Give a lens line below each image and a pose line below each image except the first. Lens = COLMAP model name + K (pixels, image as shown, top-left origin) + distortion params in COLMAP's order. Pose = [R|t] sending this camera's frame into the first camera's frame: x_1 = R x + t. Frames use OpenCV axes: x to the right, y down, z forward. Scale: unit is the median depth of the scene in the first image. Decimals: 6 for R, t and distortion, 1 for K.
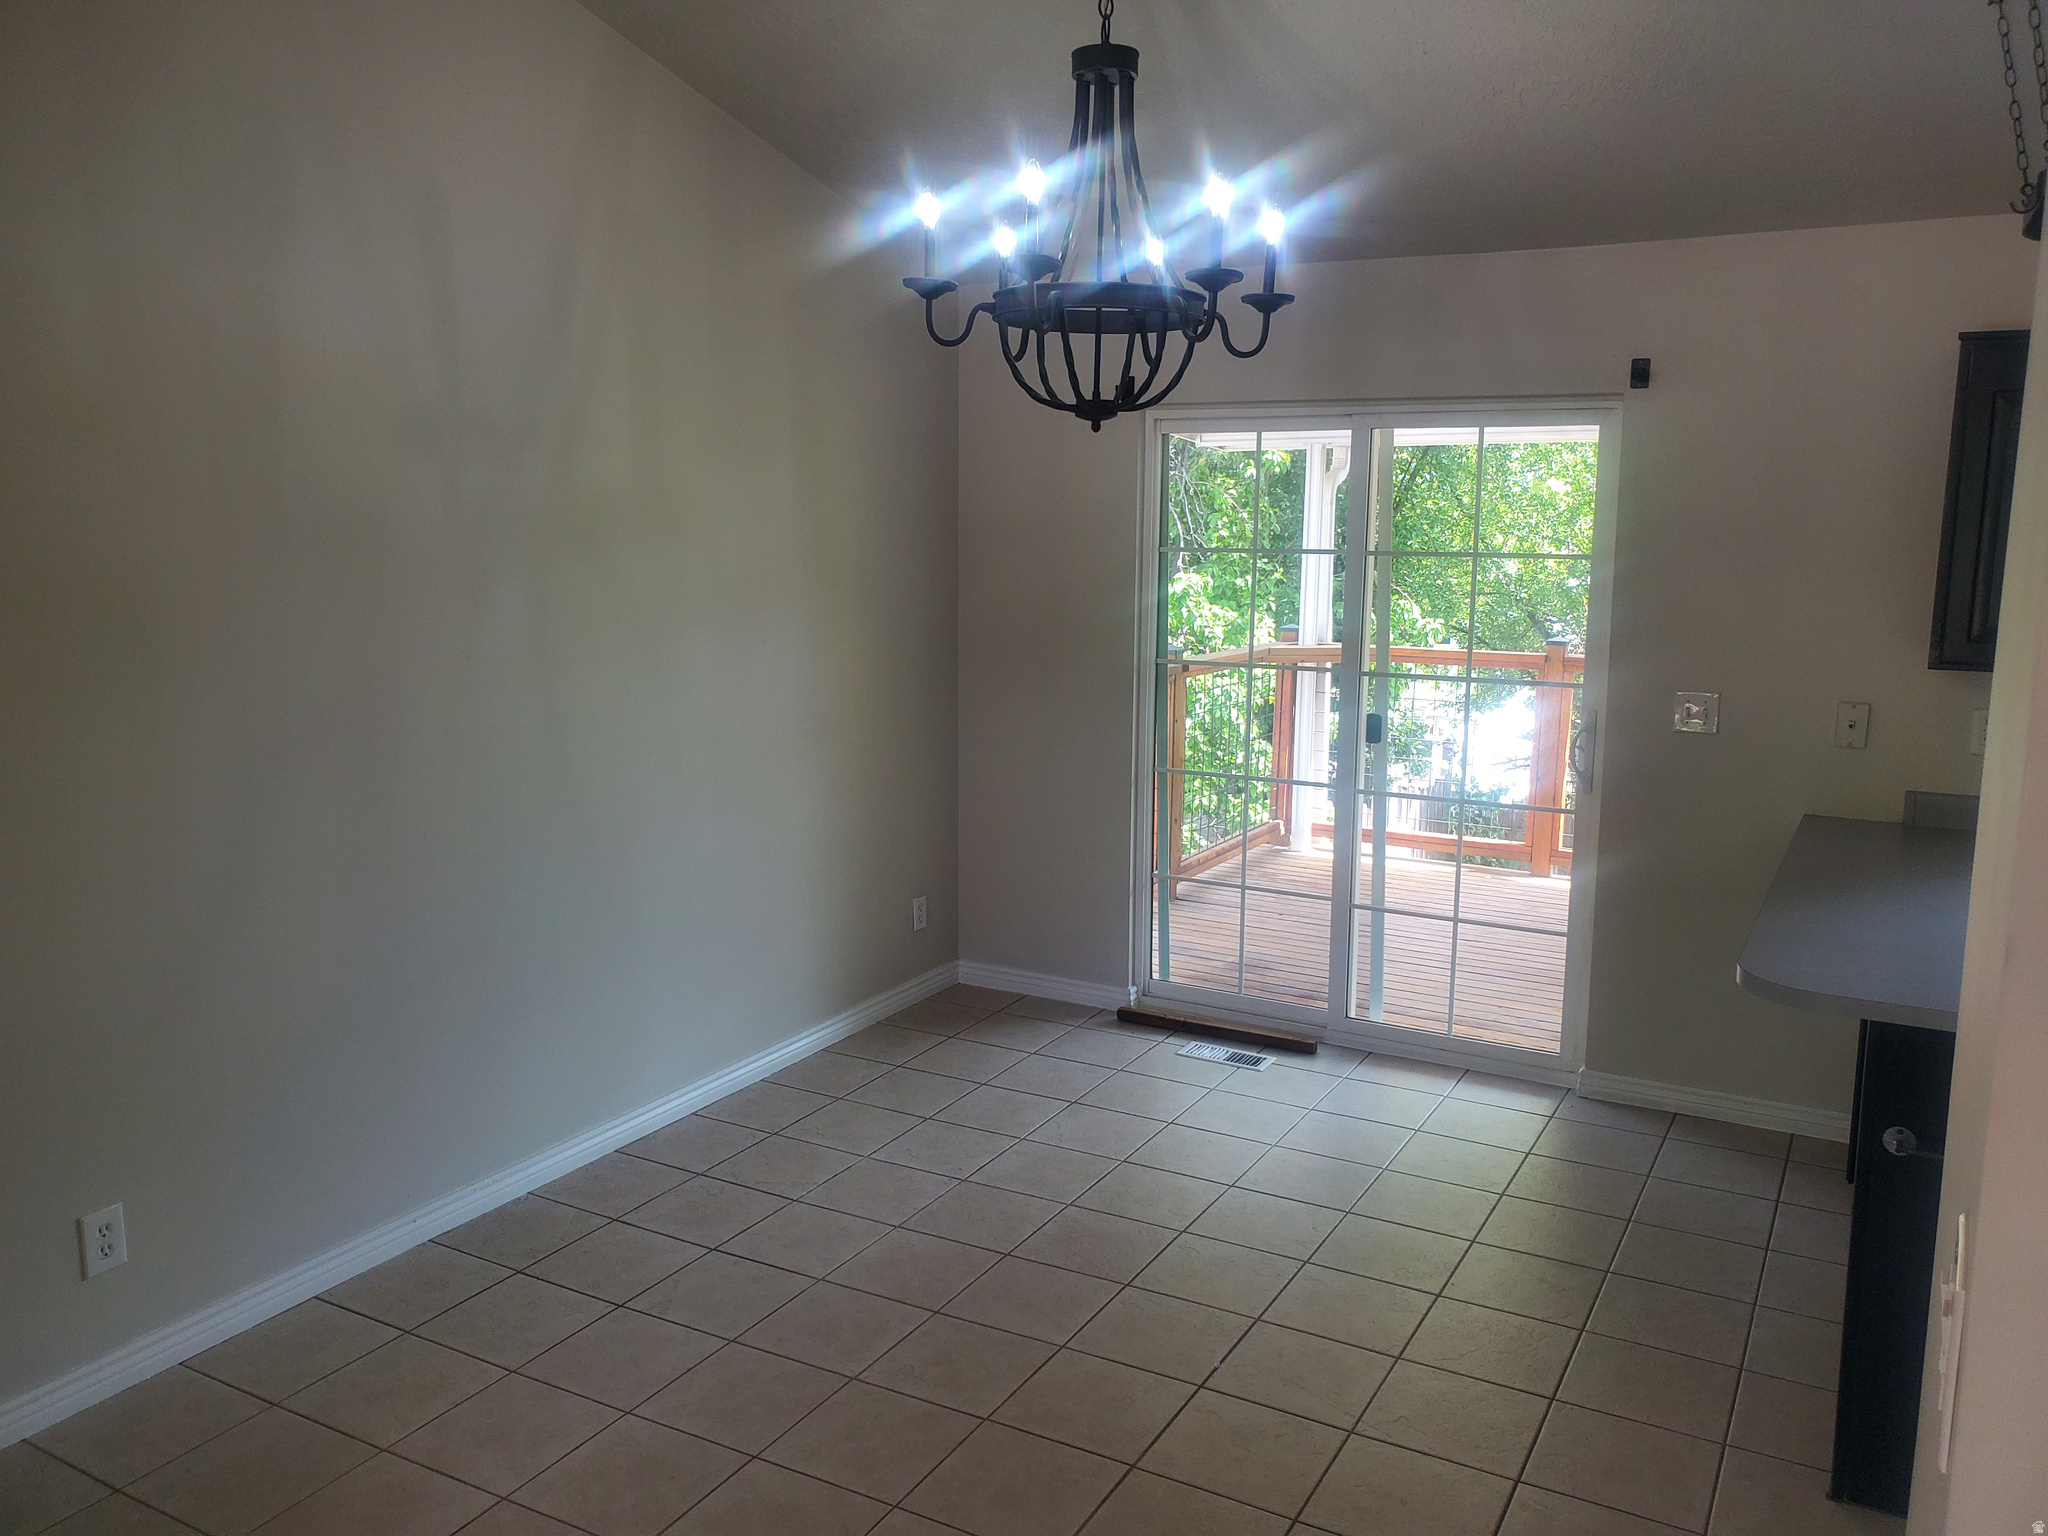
lens RADIAL K [[1606.8, 0, 1024.0], [0, 1606.8, 768.0], [0, 0, 1]] dist [0.037719, -0.006267]
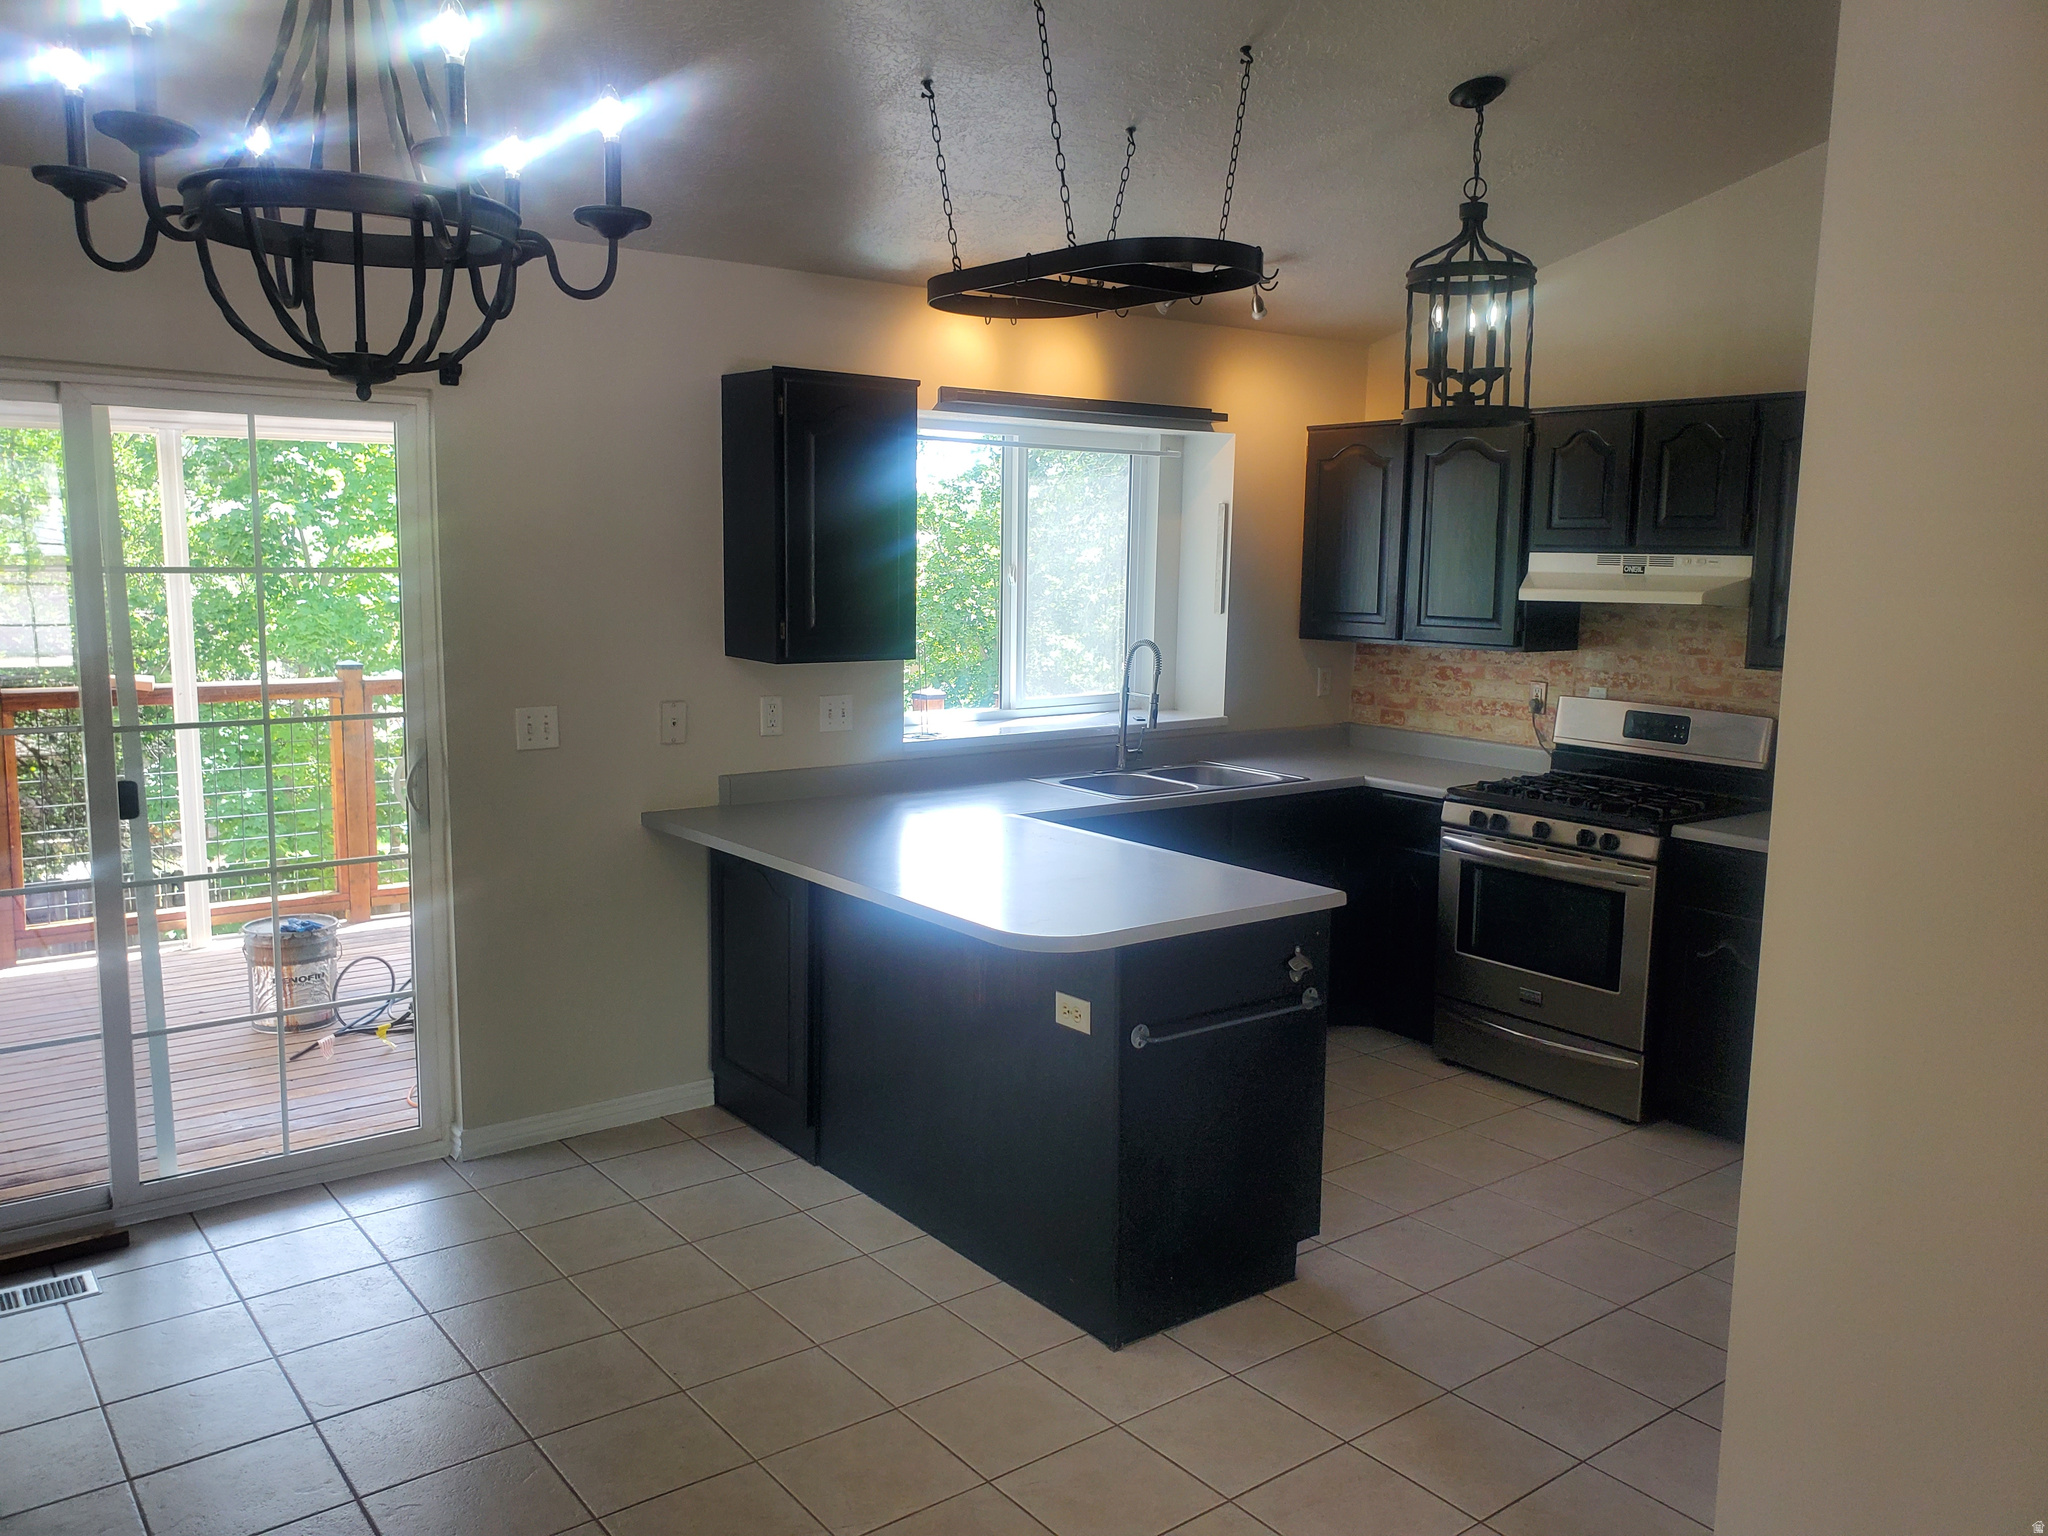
lens RADIAL K [[1606.8, 0, 1024.0], [0, 1606.8, 768.0], [0, 0, 1]] dist [0.037719, -0.006267]
pose [[0.402697, -0.133718, 0.905513, -0.318696], [0.135750, 0.987056, 0.085389, -0.049511], [-0.905211, 0.088538, 0.415637, 0.310937]]
